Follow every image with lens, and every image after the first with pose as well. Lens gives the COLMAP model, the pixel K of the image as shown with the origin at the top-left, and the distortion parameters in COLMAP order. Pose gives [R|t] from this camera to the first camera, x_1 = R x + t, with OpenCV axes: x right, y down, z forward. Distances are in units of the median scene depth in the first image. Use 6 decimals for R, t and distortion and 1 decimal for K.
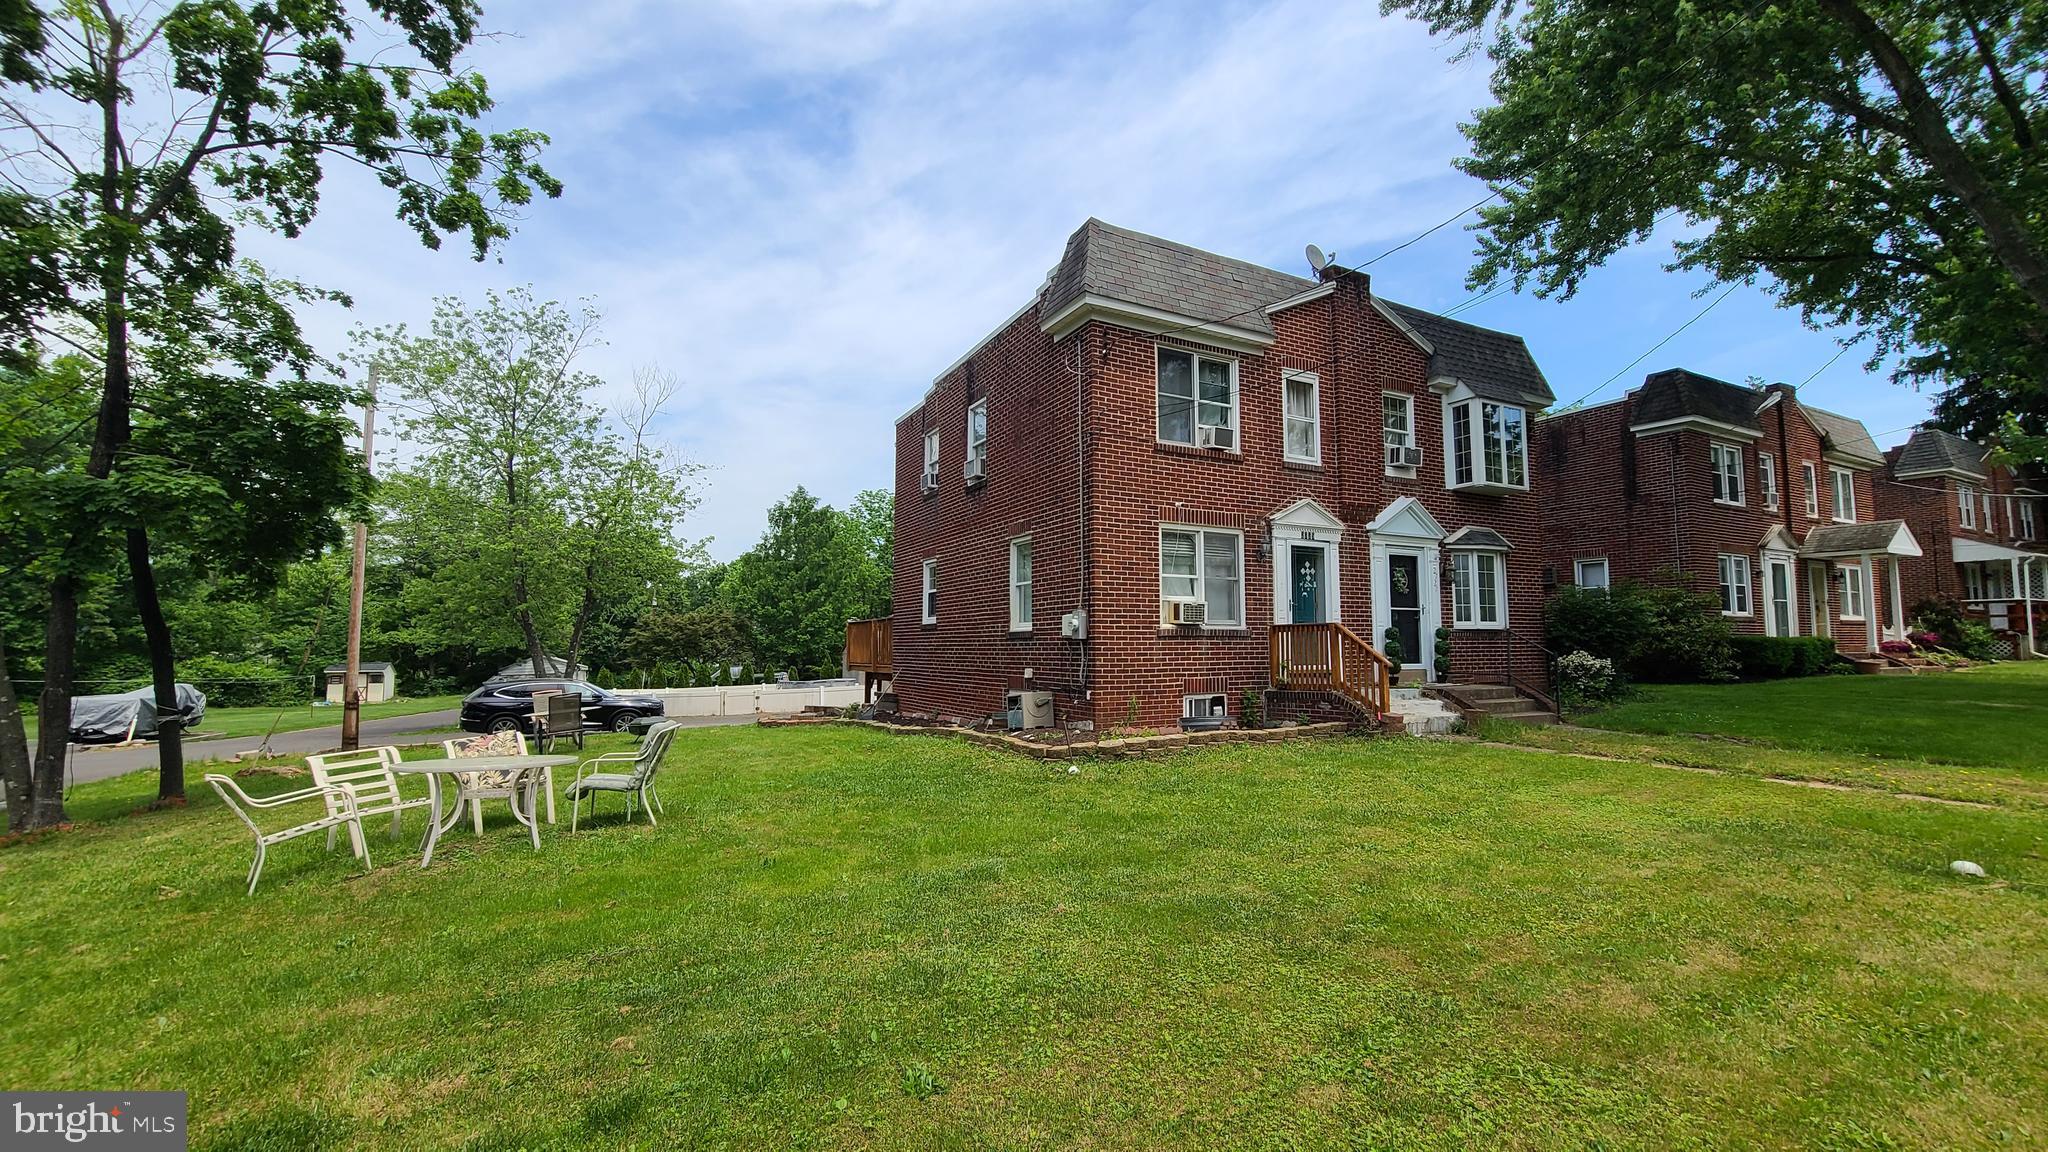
lens RADIAL K [[825.1, 0, 1037.9], [0, 825.1, 582.2], [0, 0, 1]] dist [0.000966, -0.002348]
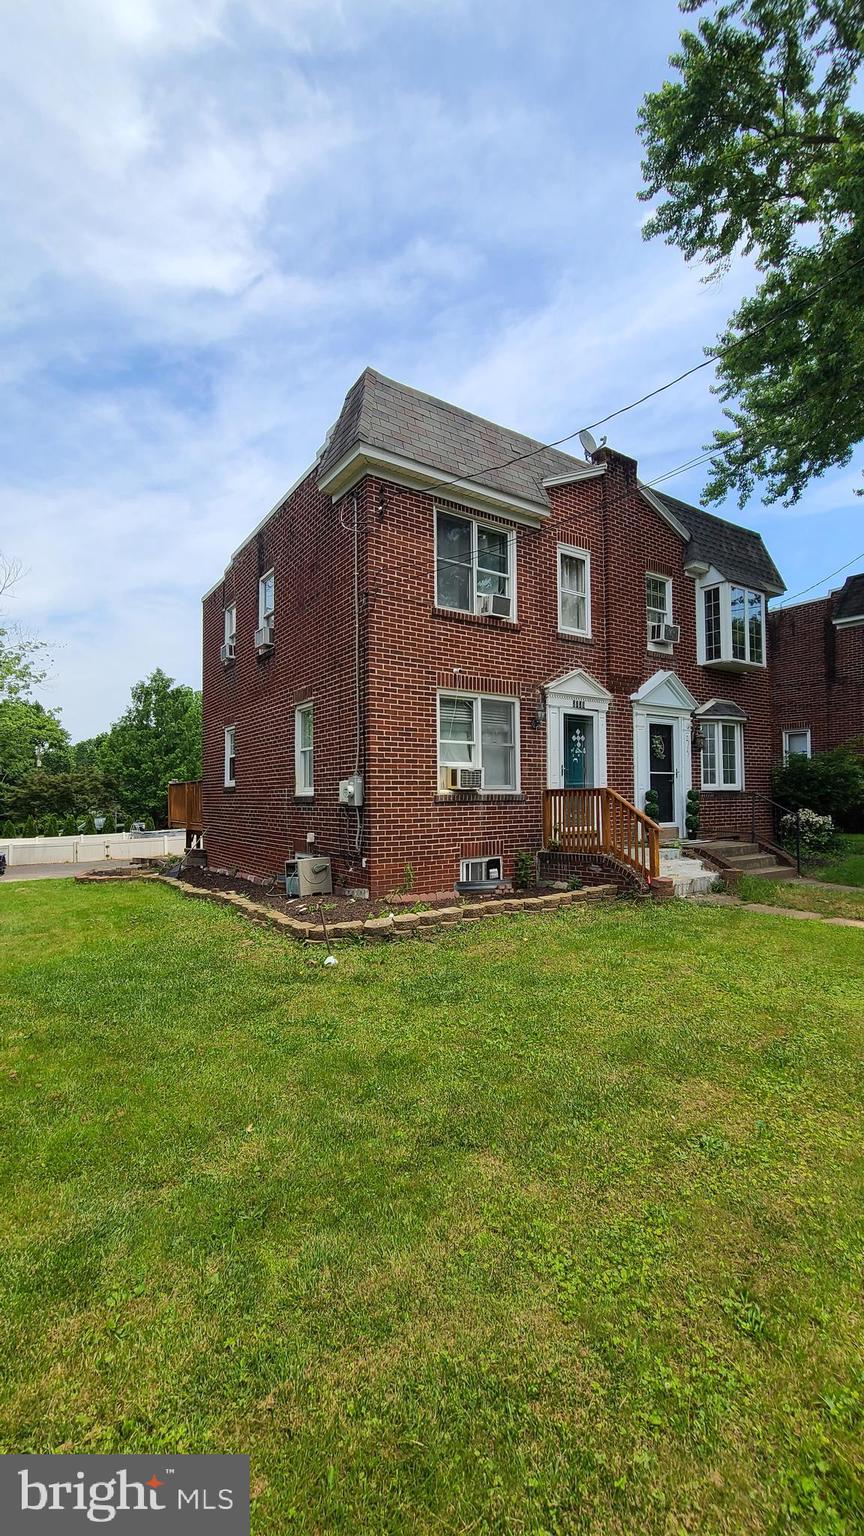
lens RADIAL K [[618.8, 0, 424.2], [0, 618.8, 779.1], [0, 0, 1]] dist [0.000966, -0.002348]
pose [[0.994991, -0.002720, 0.099930, 0.047424], [-0.002213, 0.998786, 0.049220, 0.000557], [-0.099943, -0.049194, 0.993776, 0.211766]]
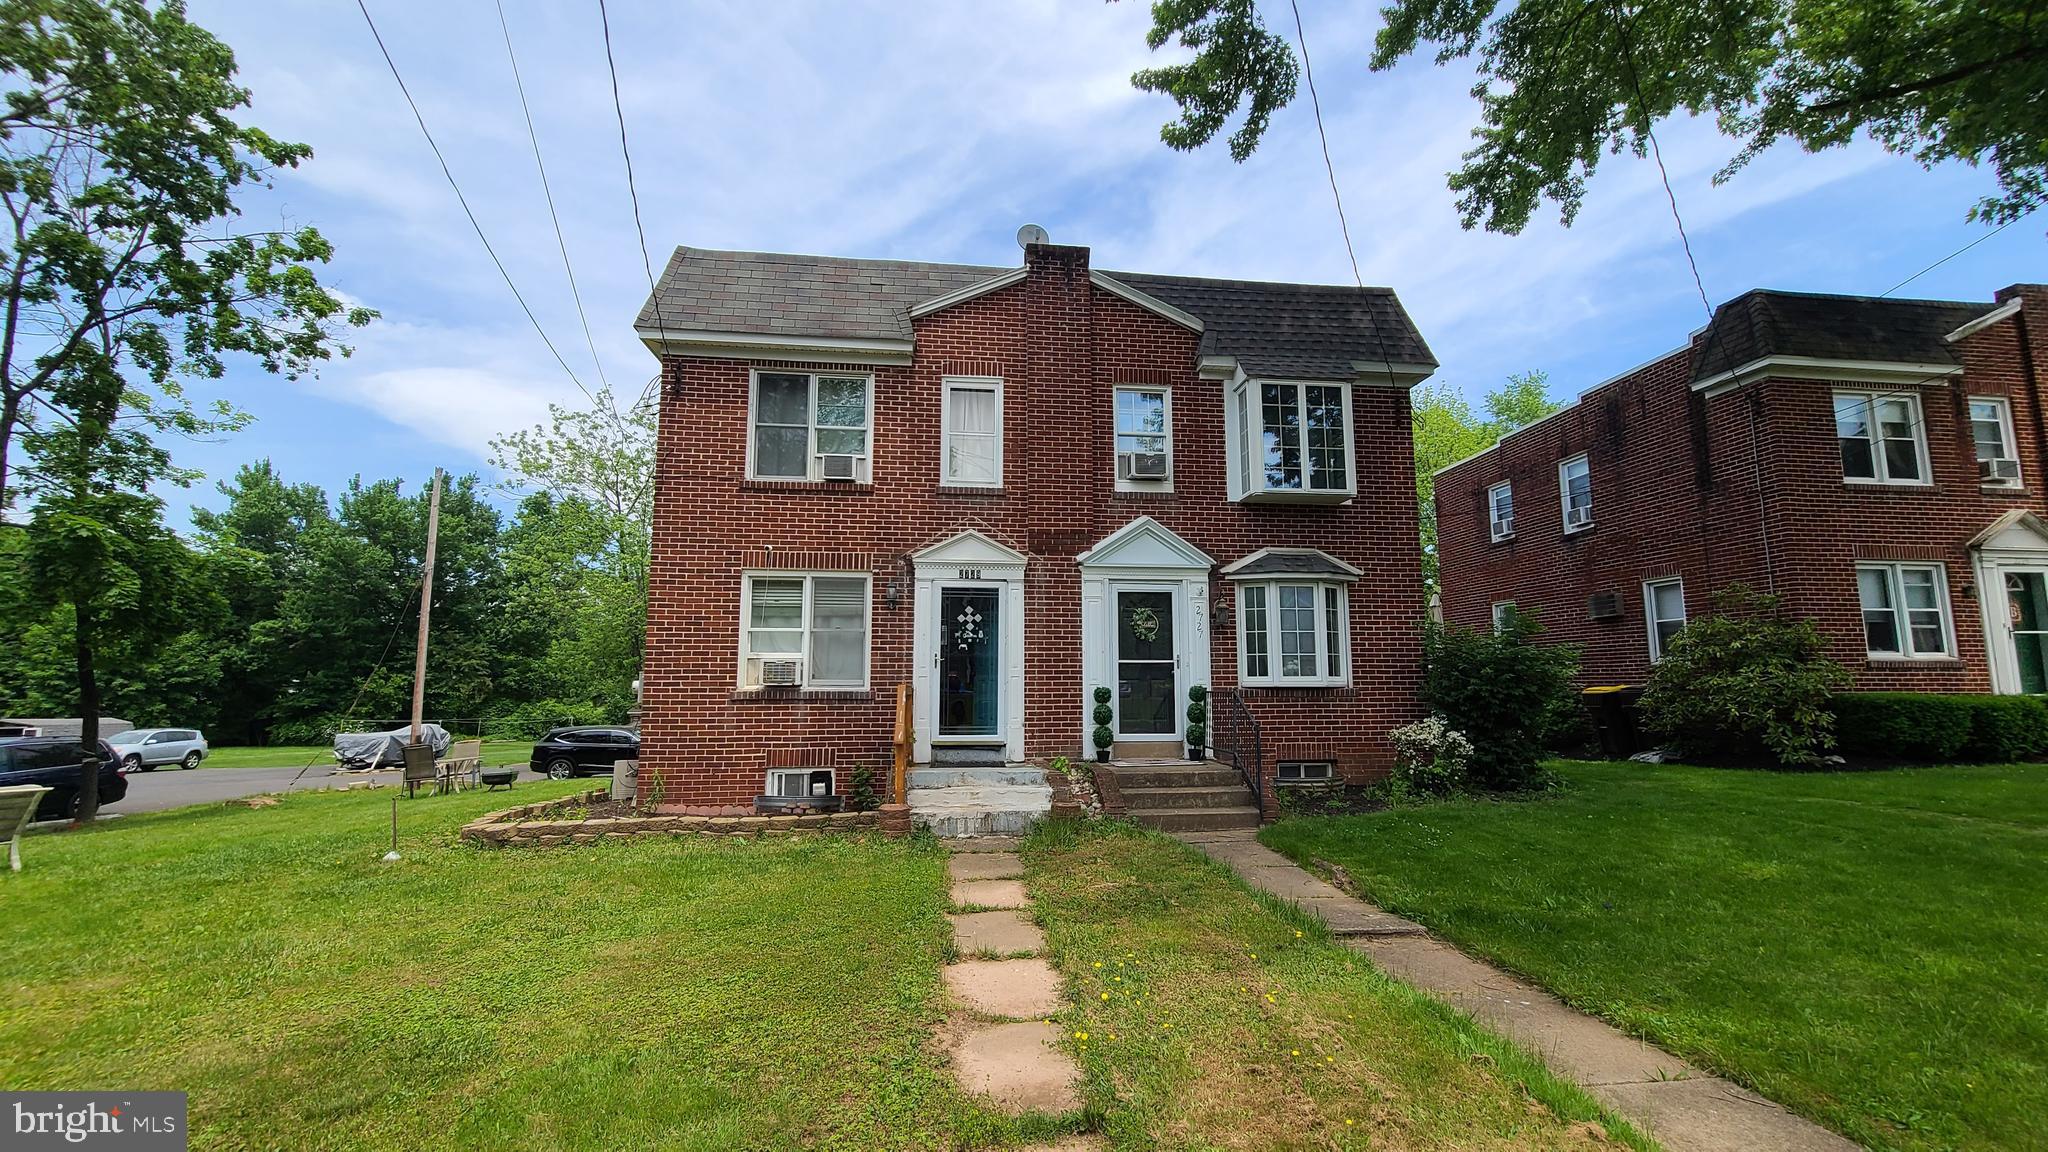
lens RADIAL K [[825.1, 0, 1040.7], [0, 825.1, 583.1], [0, 0, 1]] dist [0.000966, -0.002348]
pose [[0.932868, -0.046784, -0.357167, 0.635156], [0.027521, 0.997889, -0.058832, 0.001875], [0.359165, 0.045053, 0.932186, 0.246330]]
